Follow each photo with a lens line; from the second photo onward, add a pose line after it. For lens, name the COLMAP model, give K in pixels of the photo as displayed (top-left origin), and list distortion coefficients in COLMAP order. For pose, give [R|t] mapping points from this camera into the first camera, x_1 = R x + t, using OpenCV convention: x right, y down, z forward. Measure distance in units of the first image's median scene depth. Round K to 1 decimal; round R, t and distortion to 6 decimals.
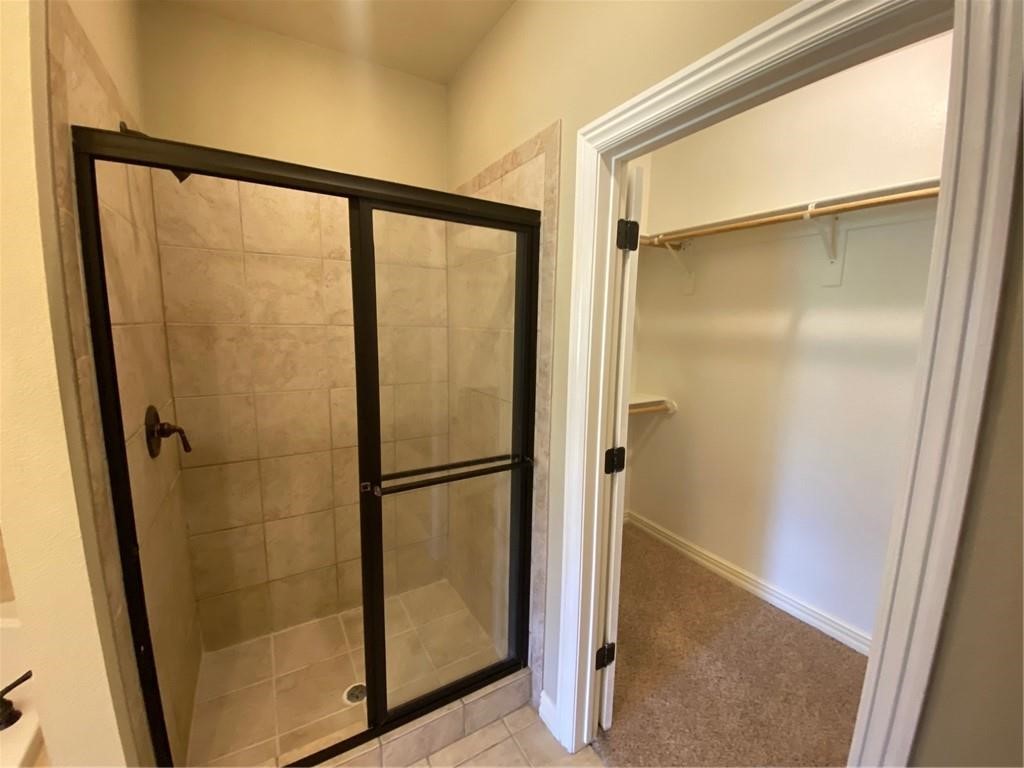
lens RADIAL K [[416.1, 0, 512.0], [0, 416.1, 384.0], [0, 0, 1]] dist [0.028042, -0.028631]
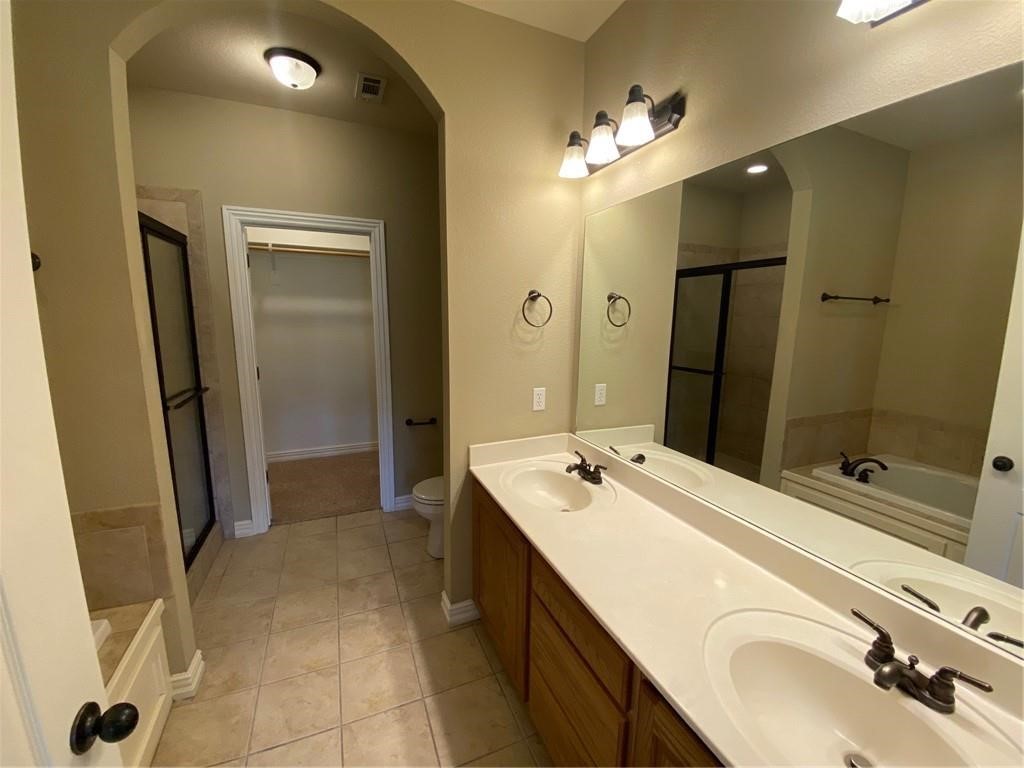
lens RADIAL K [[416.1, 0, 512.0], [0, 416.1, 384.0], [0, 0, 1]] dist [0.028042, -0.028631]
pose [[0.141492, -0.181137, 0.973226, -1.487037], [0.130970, 0.977900, 0.162966, 0.064415], [-0.981237, 0.104405, 0.162089, -0.490261]]
